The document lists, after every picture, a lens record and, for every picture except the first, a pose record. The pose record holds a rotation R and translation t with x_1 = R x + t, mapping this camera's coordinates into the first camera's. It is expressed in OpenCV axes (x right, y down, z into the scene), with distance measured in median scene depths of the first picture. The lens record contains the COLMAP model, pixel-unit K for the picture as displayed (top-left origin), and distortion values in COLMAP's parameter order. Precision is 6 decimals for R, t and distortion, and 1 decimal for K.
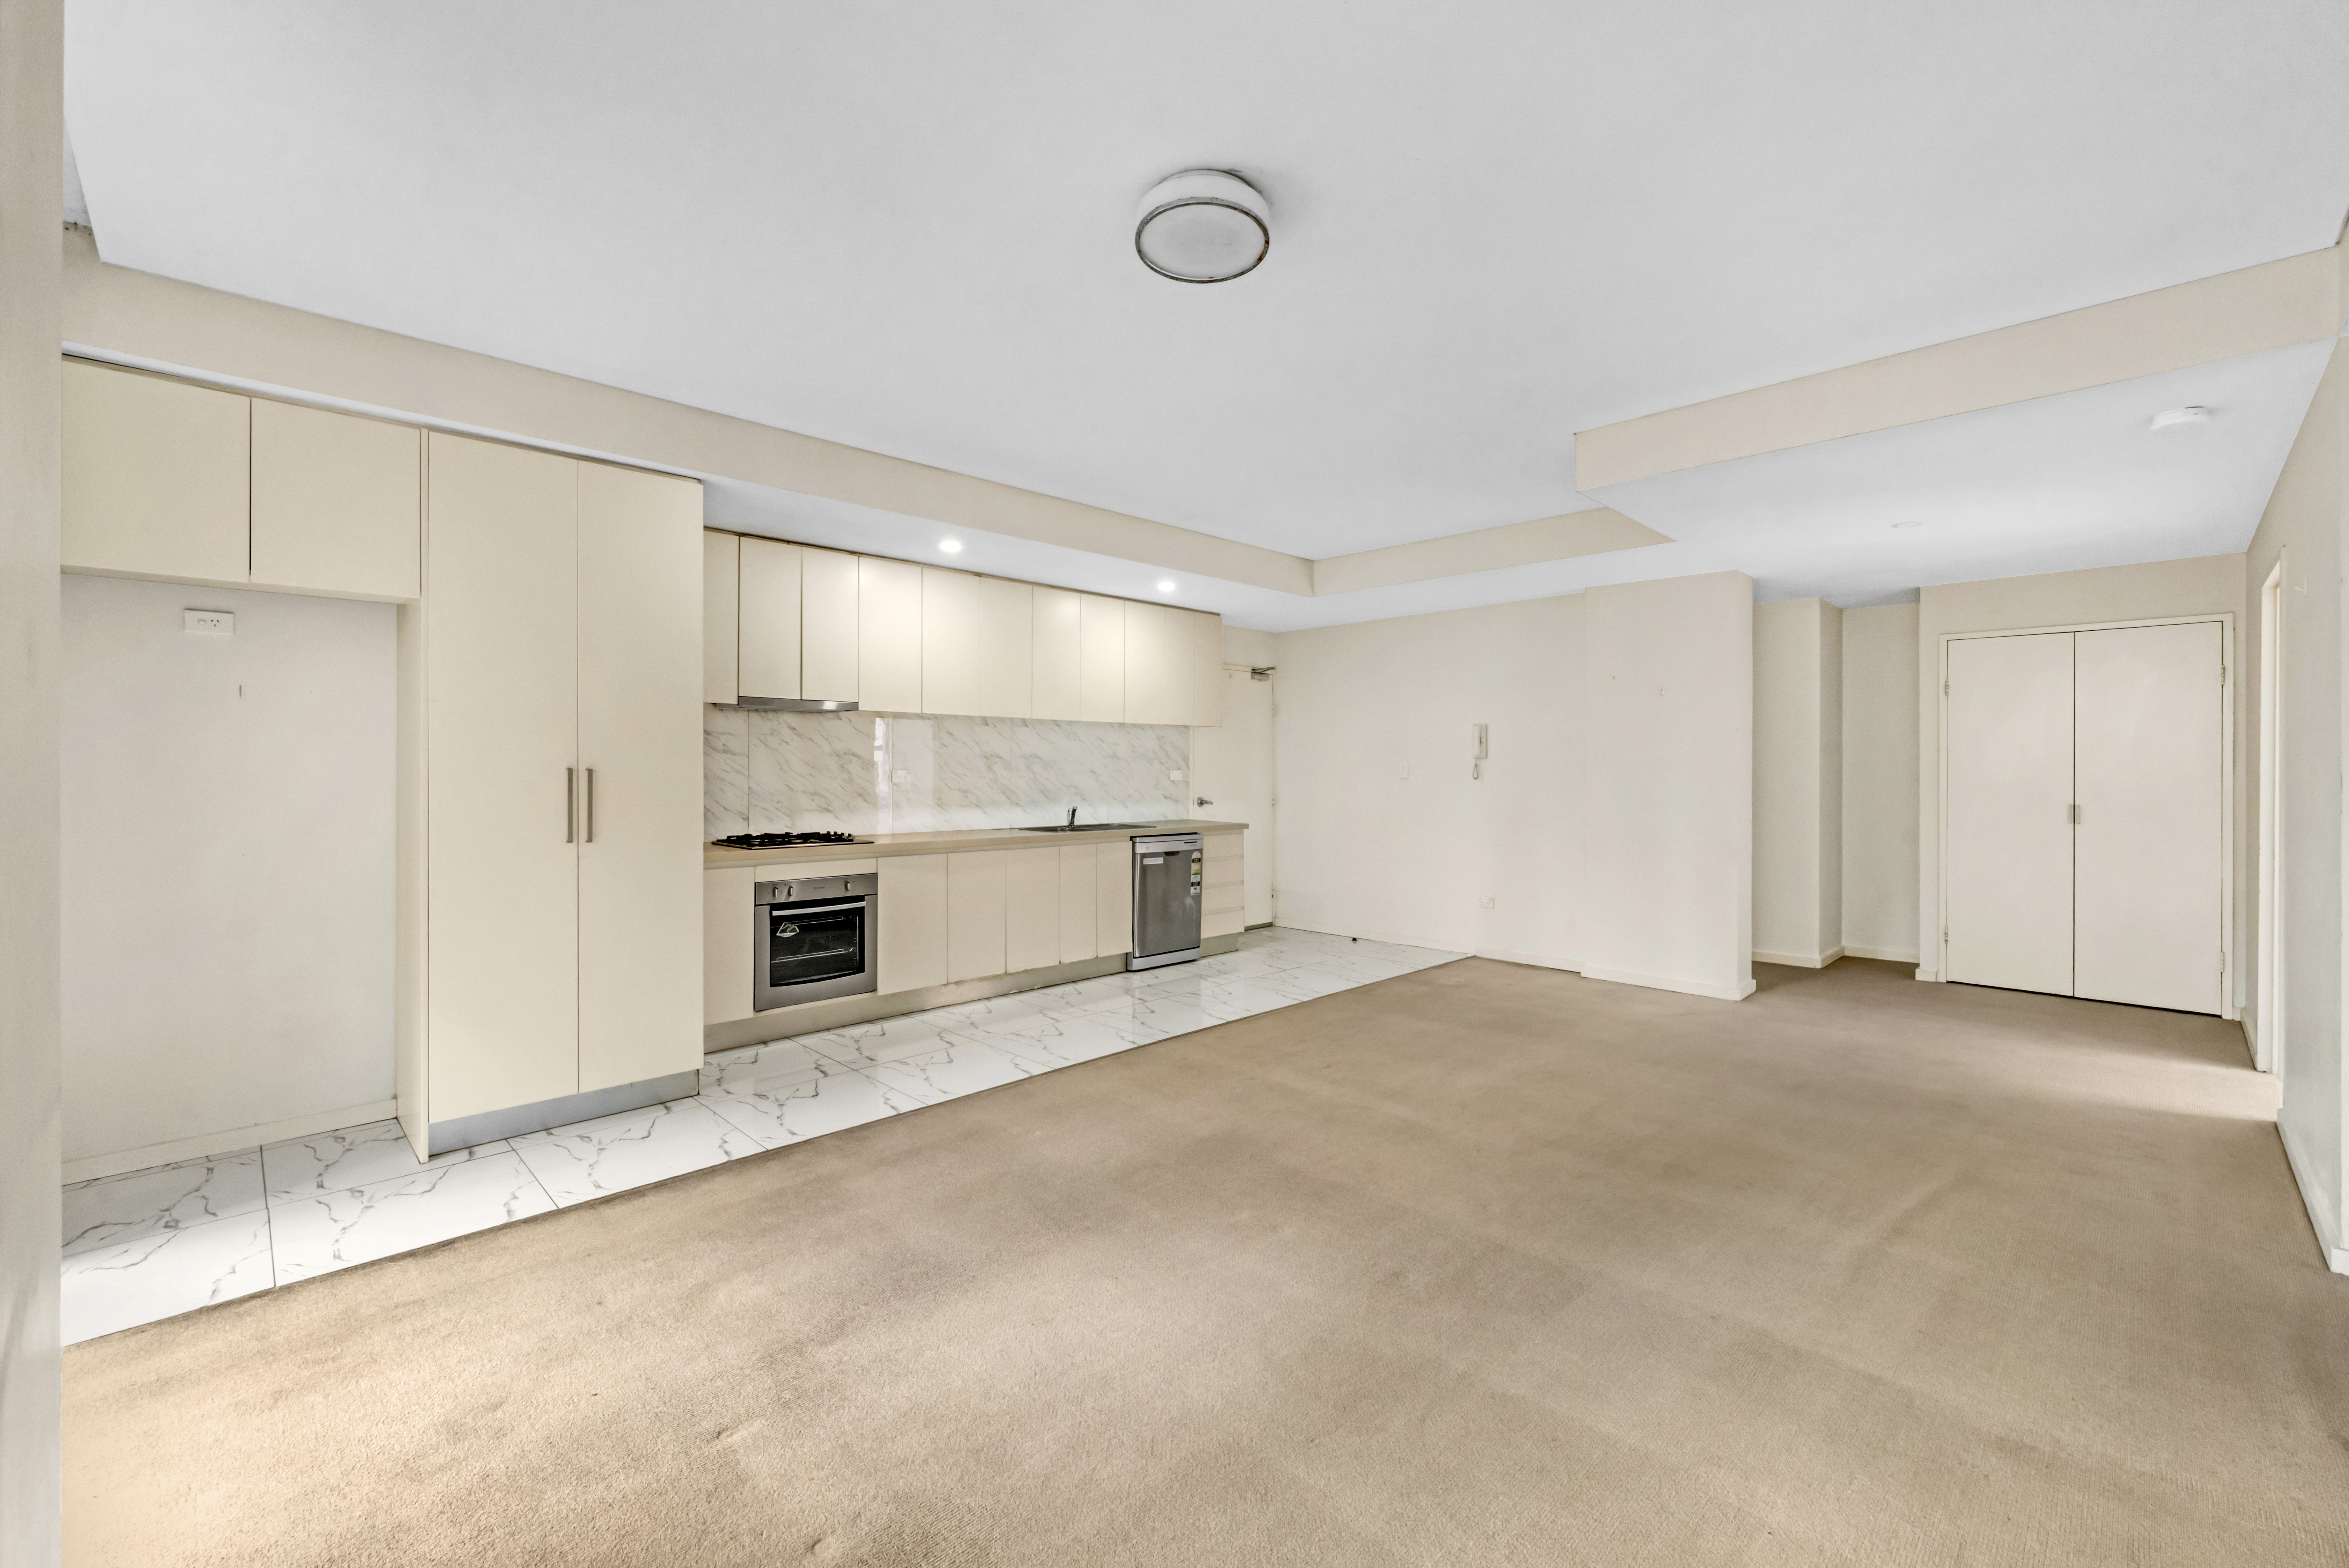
lens RADIAL K [[955.3, 0, 1177.5], [0, 955.3, 771.4], [0, 0, 1]] dist [0.000045, -0.000026]
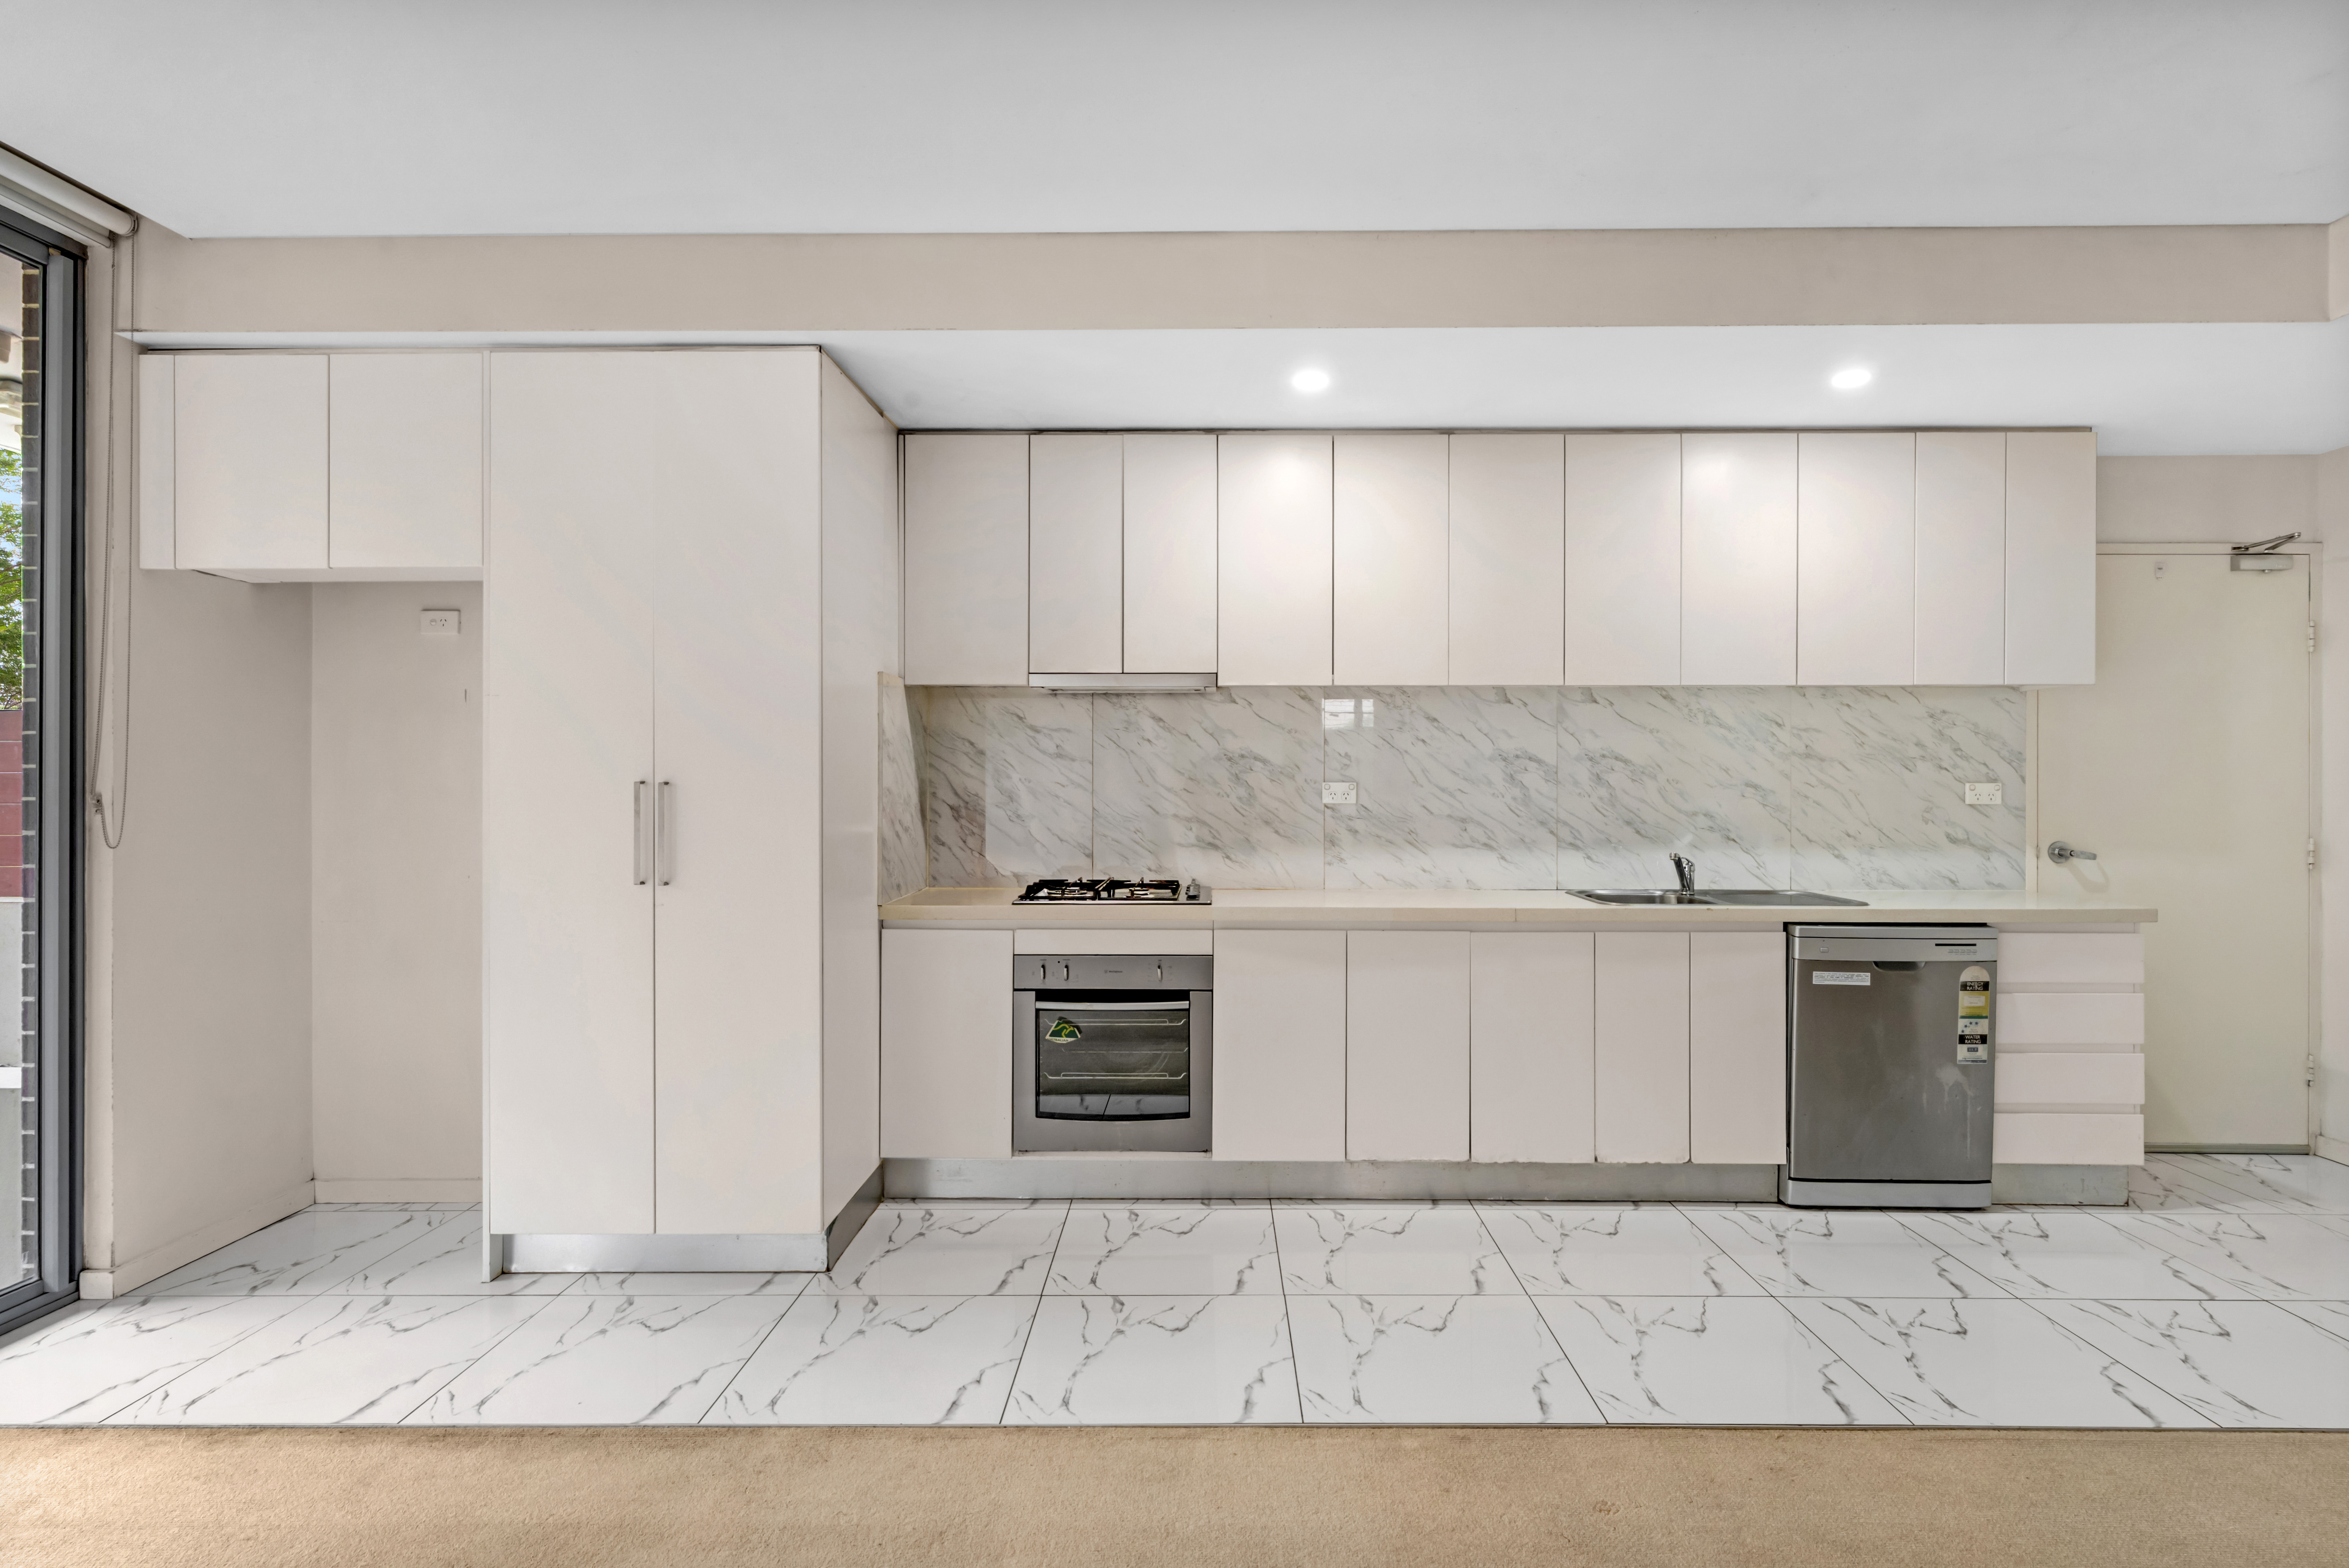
lens RADIAL K [[1218.4, 0, 1174.5], [0, 1218.4, 784.0], [0, 0, 1]] dist [0.000794, -0.000634]
pose [[0.705528, 0.001081, -0.708681, 0.172306], [-0.000817, 0.999999, 0.000711, -0.001007], [0.708681, 0.000077, 0.705529, 0.367100]]
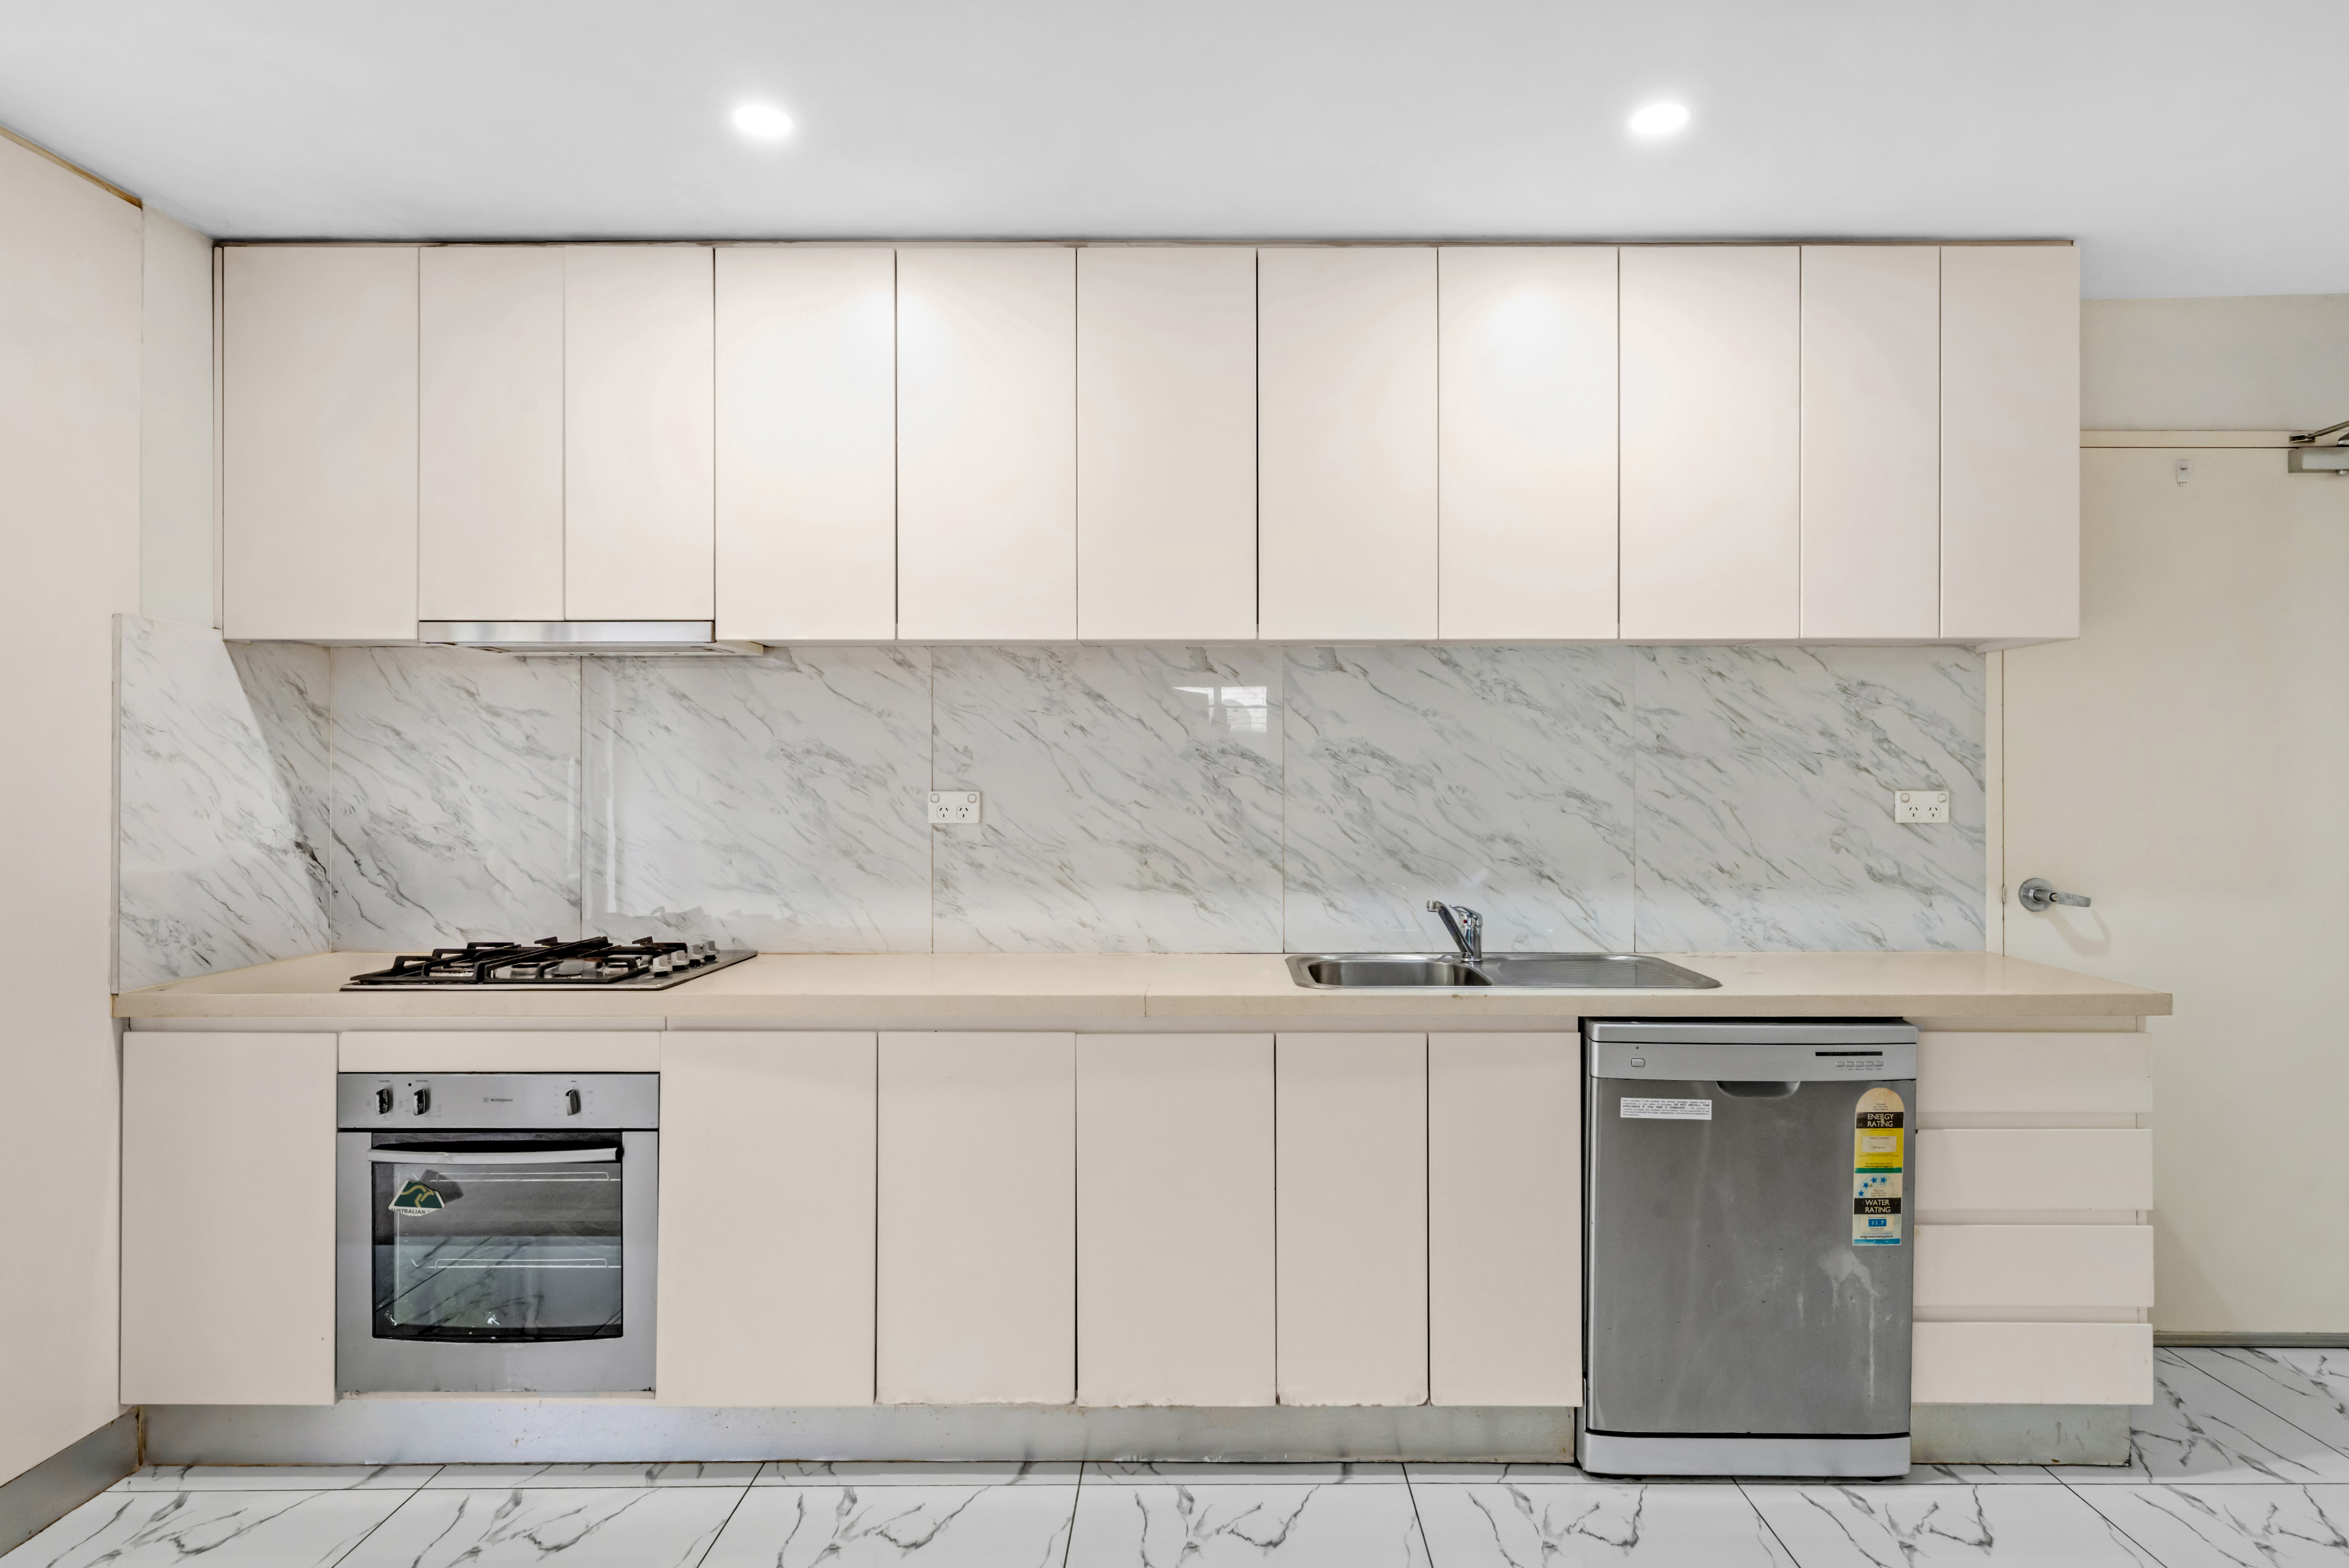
lens RADIAL K [[1332.7, 0, 1174.5], [0, 1332.7, 784.0], [0, 0, 1]] dist [0.000300, 0.000535]
pose [[0.715139, -0.002903, -0.698976, 0.155040], [0.000709, 0.999994, -0.003428, -0.002604], [0.698982, 0.001956, 0.715137, 0.636072]]
